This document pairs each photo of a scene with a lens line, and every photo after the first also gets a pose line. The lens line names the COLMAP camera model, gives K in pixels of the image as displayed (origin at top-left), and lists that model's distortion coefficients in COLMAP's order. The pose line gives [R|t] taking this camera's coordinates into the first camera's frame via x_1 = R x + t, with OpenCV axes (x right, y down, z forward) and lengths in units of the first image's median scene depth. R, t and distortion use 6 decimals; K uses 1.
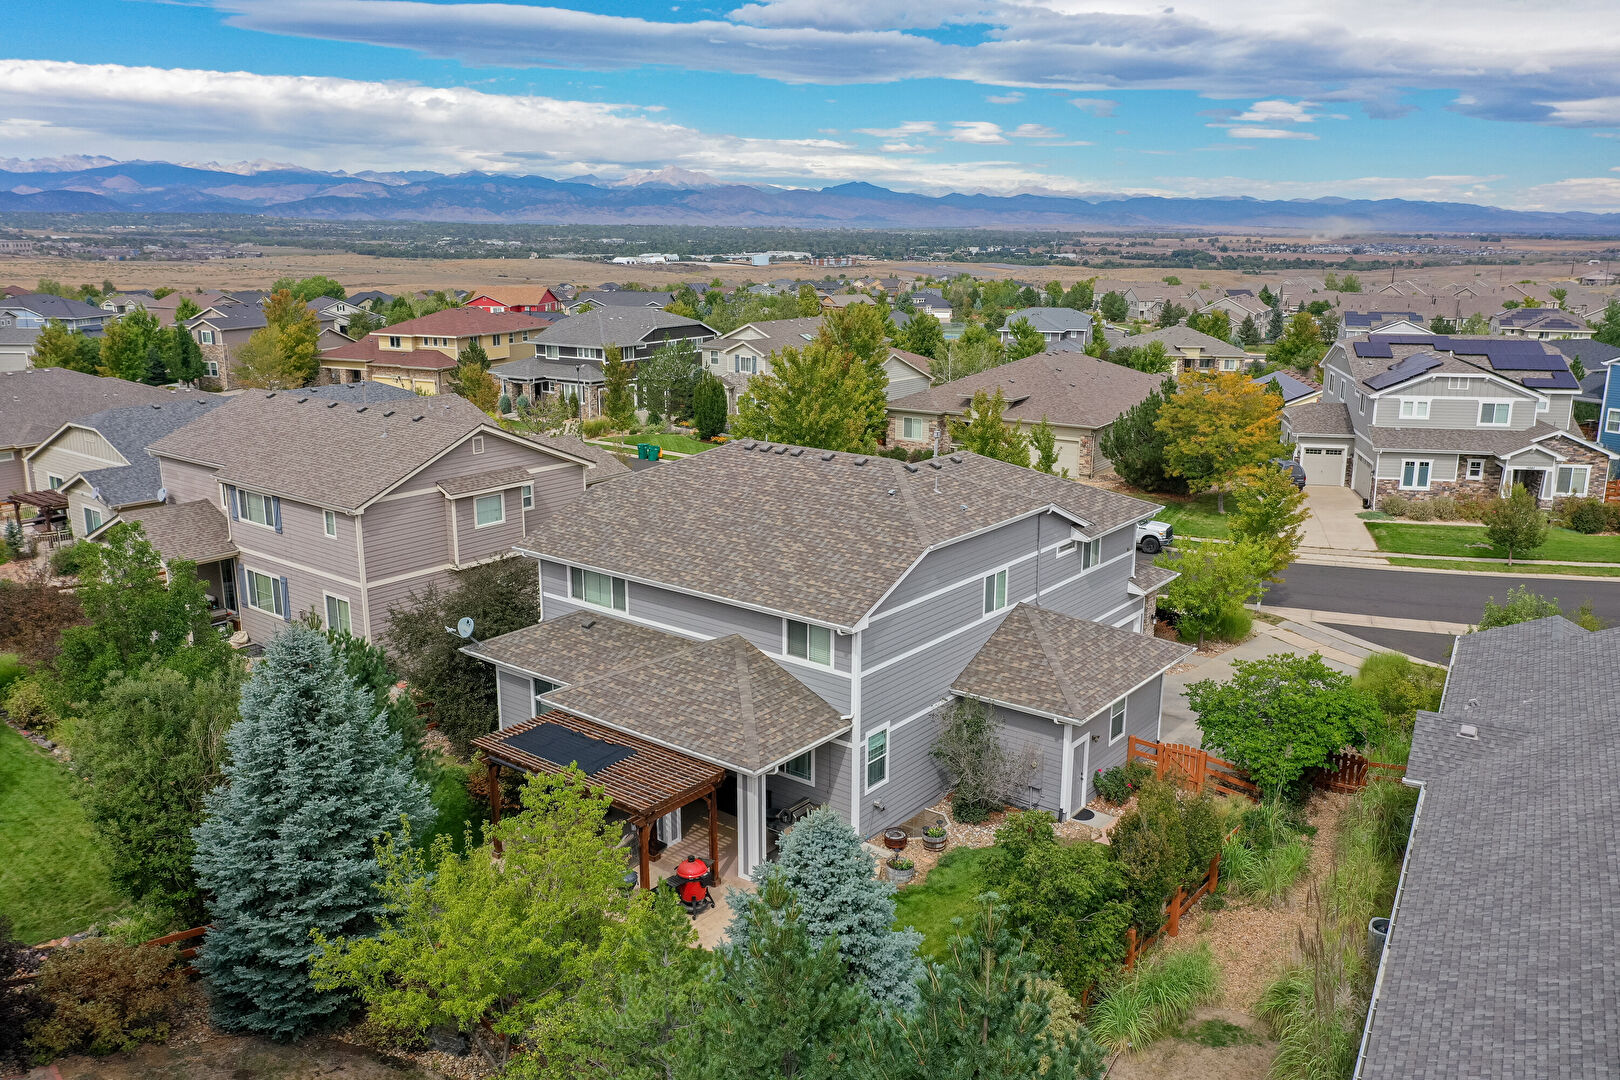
lens RADIAL K [[1269.2, 0, 810.0], [0, 1269.2, 540.0], [0, 0, 1]] dist [-0.003972, -0.004510]
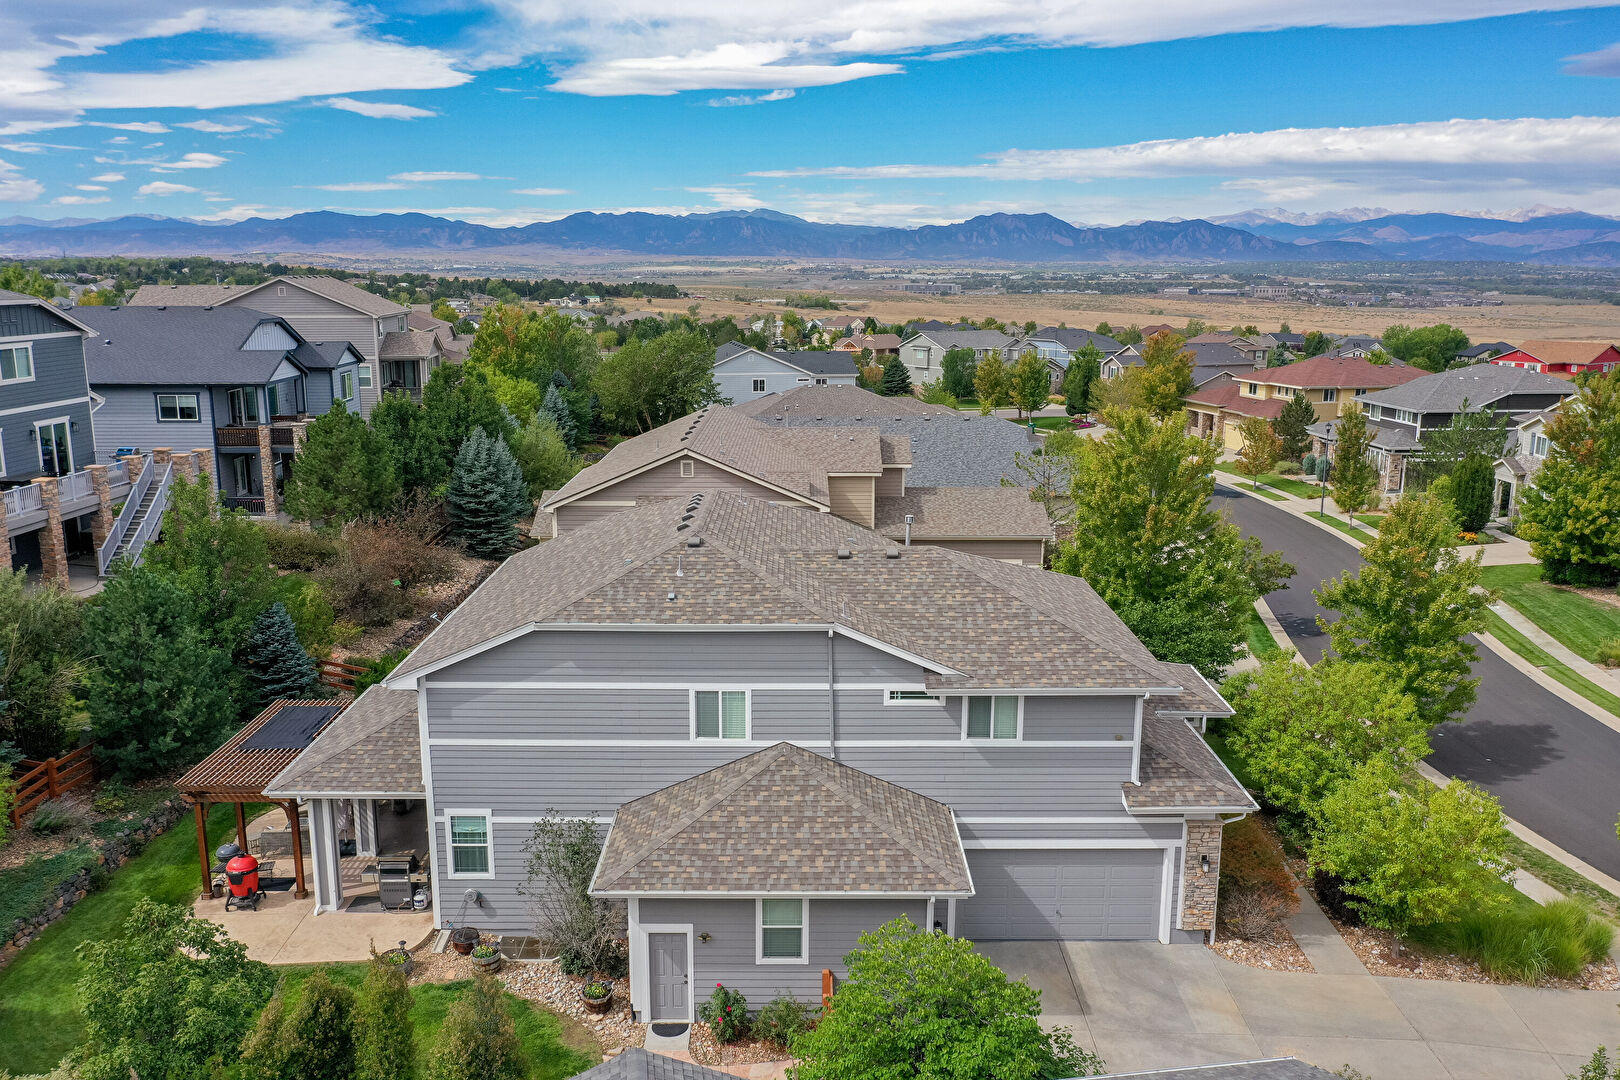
lens RADIAL K [[1261.5, 0, 810.0], [0, 1261.5, 540.0], [0, 0, 1]] dist [-0.004024, 0.002740]
pose [[0.620344, 0.161347, -0.767554, 0.440582], [-0.188032, 0.980668, 0.054176, -0.068008], [0.761457, 0.110717, 0.638690, 0.309000]]
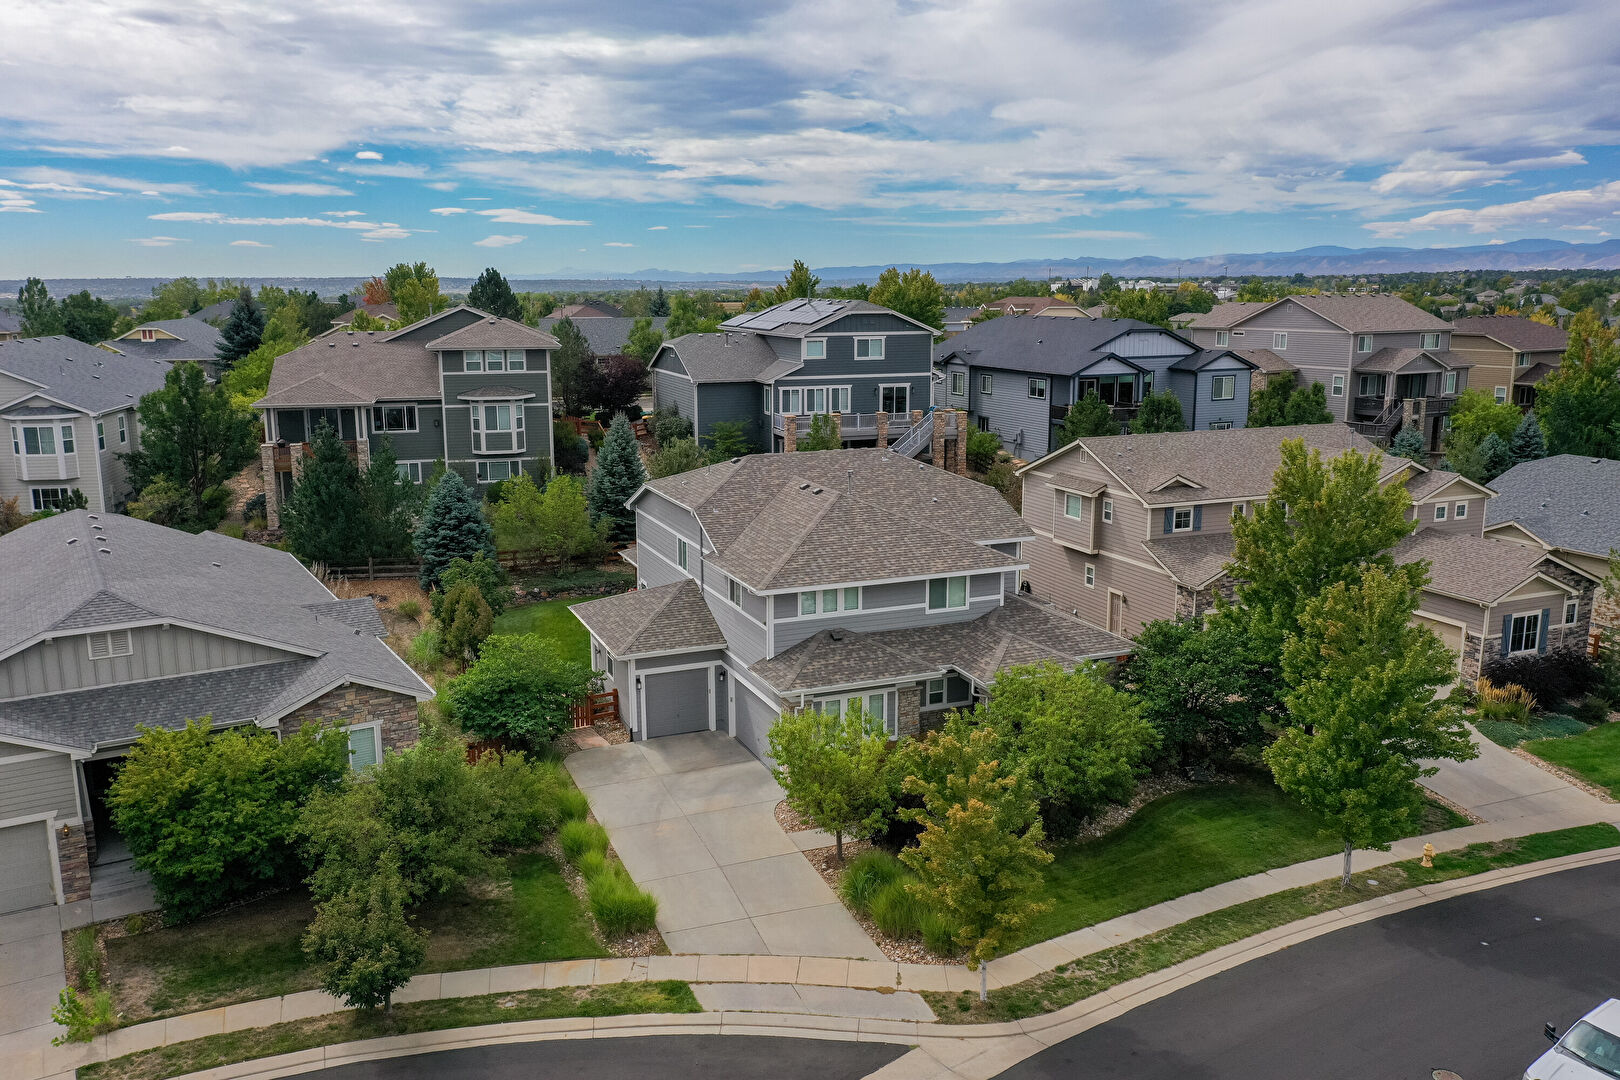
lens RADIAL K [[1269.2, 0, 810.0], [0, 1269.2, 540.0], [0, 0, 1]] dist [-0.003972, -0.004510]
pose [[-0.488820, 0.169352, -0.855789, 0.715638], [-0.206864, 0.930497, 0.302295, -0.237765], [0.847504, 0.324799, -0.419813, 0.972223]]
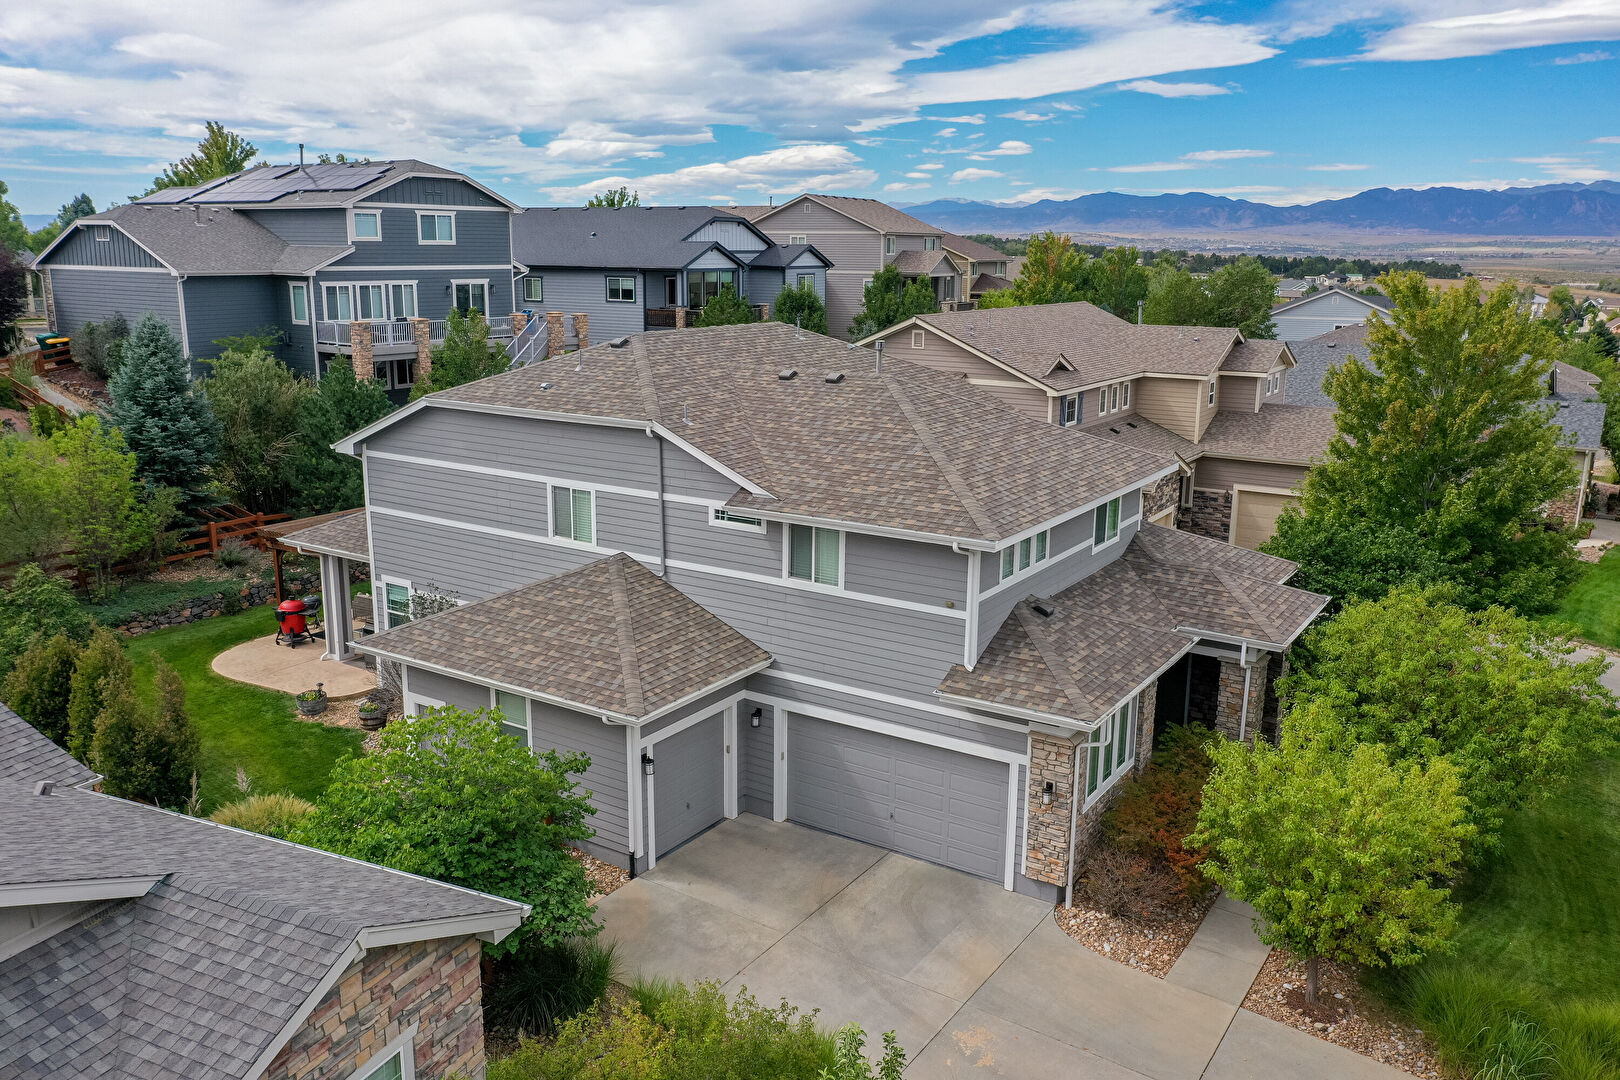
lens RADIAL K [[1269.2, 0, 810.0], [0, 1269.2, 540.0], [0, 0, 1]] dist [-0.003972, -0.004510]
pose [[0.089908, 0.221459, -0.971016, 0.510612], [-0.245855, 0.949727, 0.193840, -0.071010], [0.965128, 0.221301, 0.139835, 0.599247]]
